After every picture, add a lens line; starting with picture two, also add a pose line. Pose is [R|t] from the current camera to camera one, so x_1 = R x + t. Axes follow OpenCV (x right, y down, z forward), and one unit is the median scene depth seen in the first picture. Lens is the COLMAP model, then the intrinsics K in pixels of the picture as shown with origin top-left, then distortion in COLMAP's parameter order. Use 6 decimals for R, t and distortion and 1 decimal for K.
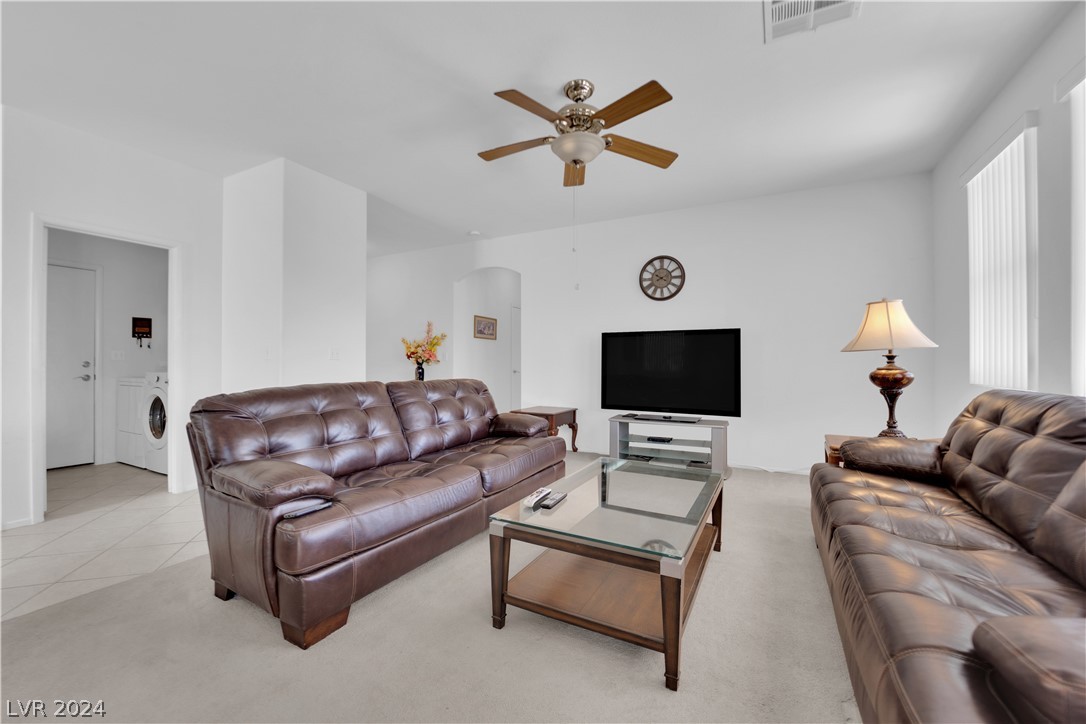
lens RADIAL K [[435.7, 0, 542.5], [0, 435.7, 359.4], [0, 0, 1]] dist [-0.004348, -0.007062]
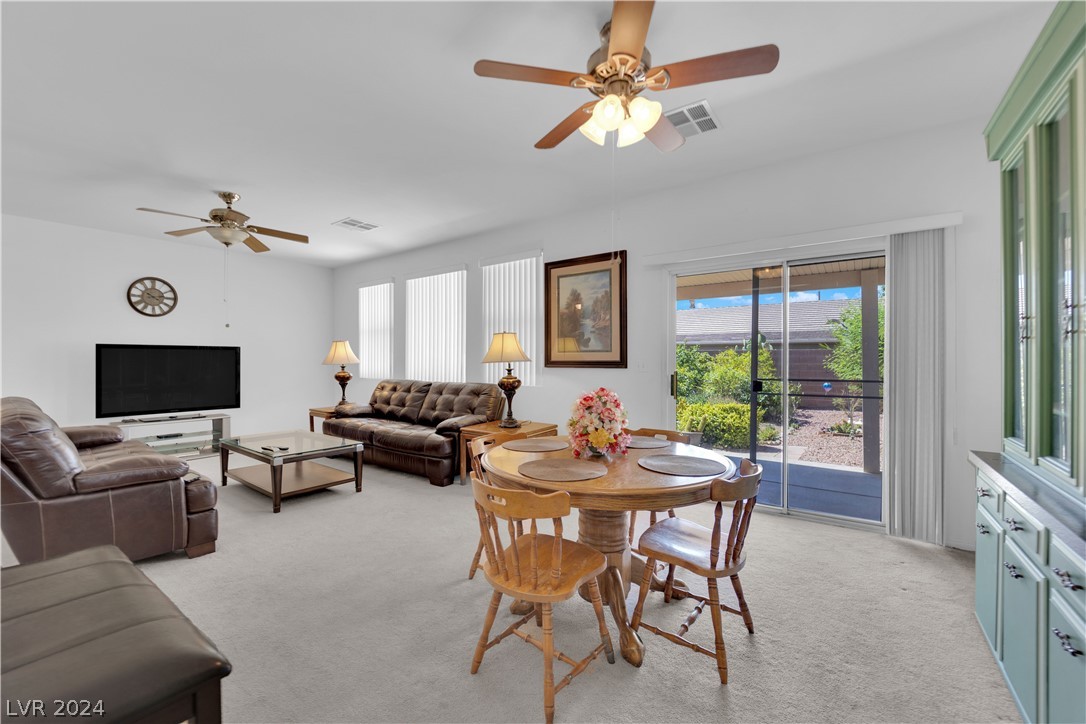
lens RADIAL K [[435.7, 0, 542.5], [0, 435.7, 359.4], [0, 0, 1]] dist [-0.004348, -0.007062]
pose [[0.148382, -0.000260, 0.988930, -0.696249], [-0.004726, 0.999988, 0.000972, -0.029790], [-0.988919, -0.004818, 0.148379, -0.173752]]
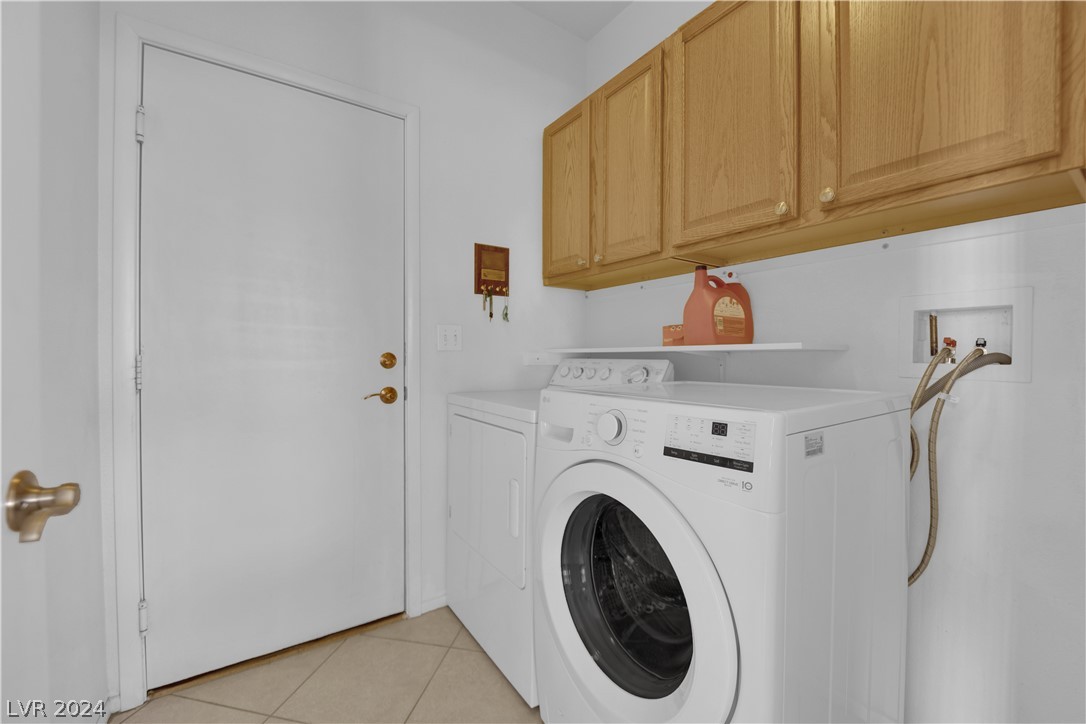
lens RADIAL K [[435.7, 0, 542.5], [0, 435.7, 359.4], [0, 0, 1]] dist [-0.004348, -0.007062]
pose [[0.881745, 0.004806, -0.471701, -0.710812], [0.000964, 0.999928, 0.011990, 0.005846], [0.471725, -0.011027, 0.881677, 0.677587]]
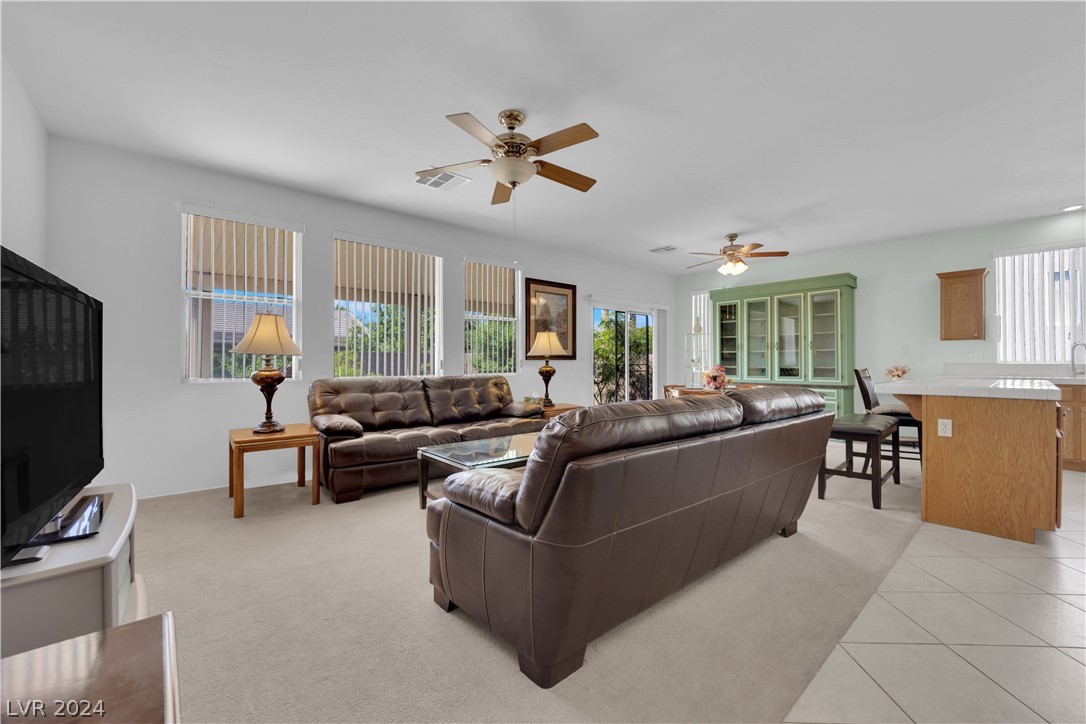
lens RADIAL K [[444.8, 0, 548.6], [0, 444.8, 362.2], [0, 0, 1]] dist [-0.003298, -0.000091]
pose [[-0.937494, 0.004195, 0.347976, -0.220941], [0.000885, 0.999953, -0.009671, 0.007238], [-0.348000, -0.008759, -0.937454, 1.127502]]
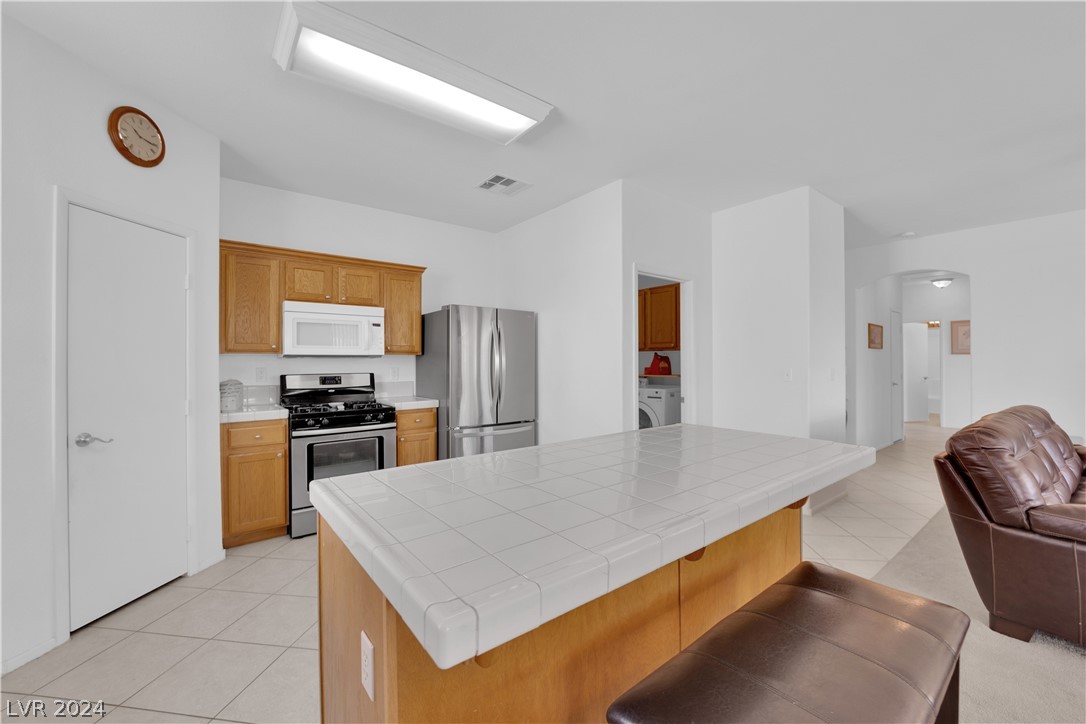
lens RADIAL K [[435.7, 0, 542.5], [0, 435.7, 359.4], [0, 0, 1]] dist [-0.004348, -0.007062]
pose [[0.908935, -0.007034, -0.416879, -0.553065], [0.006954, 0.999974, -0.001710, -0.040863], [0.416880, -0.001345, 0.908960, -0.147311]]
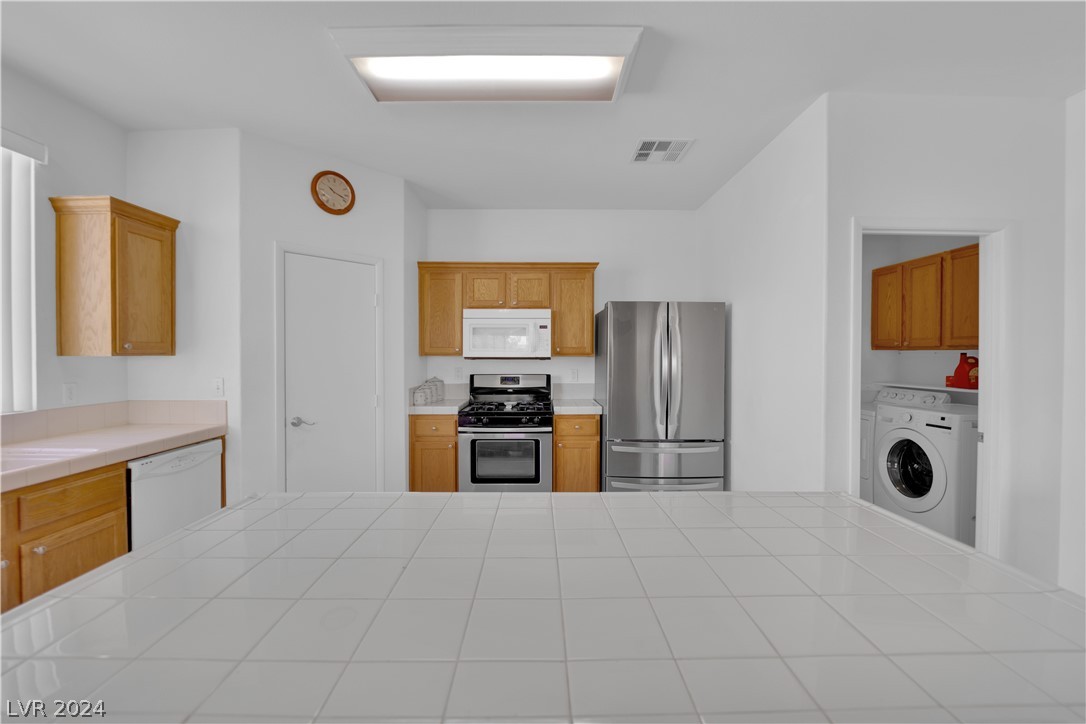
lens RADIAL K [[435.7, 0, 542.5], [0, 435.7, 359.4], [0, 0, 1]] dist [-0.004348, -0.007062]
pose [[0.467795, 0.009103, -0.883790, -0.458184], [0.002355, 0.999931, 0.011545, -0.057337], [0.883834, -0.007482, 0.467742, 0.075121]]
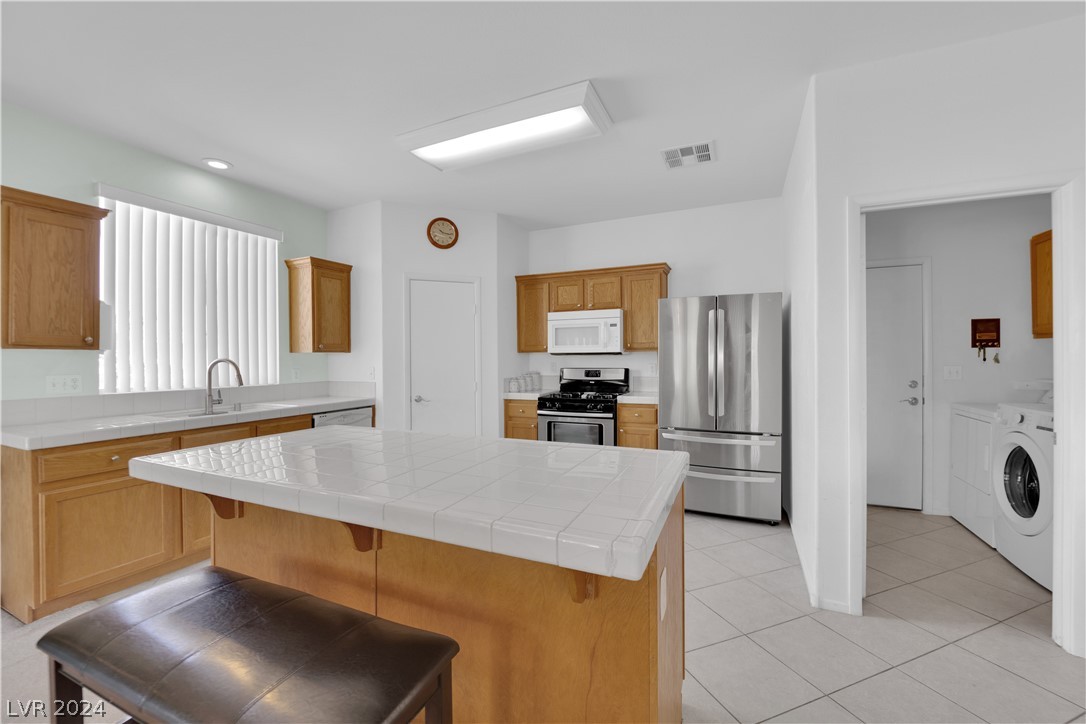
lens RADIAL K [[435.7, 0, 542.5], [0, 435.7, 359.4], [0, 0, 1]] dist [-0.004348, -0.007062]
pose [[0.055863, 0.001365, -0.998438, -0.281738], [0.010829, 0.999939, 0.001973, -0.040942], [0.998380, -0.010922, 0.055844, 0.253322]]
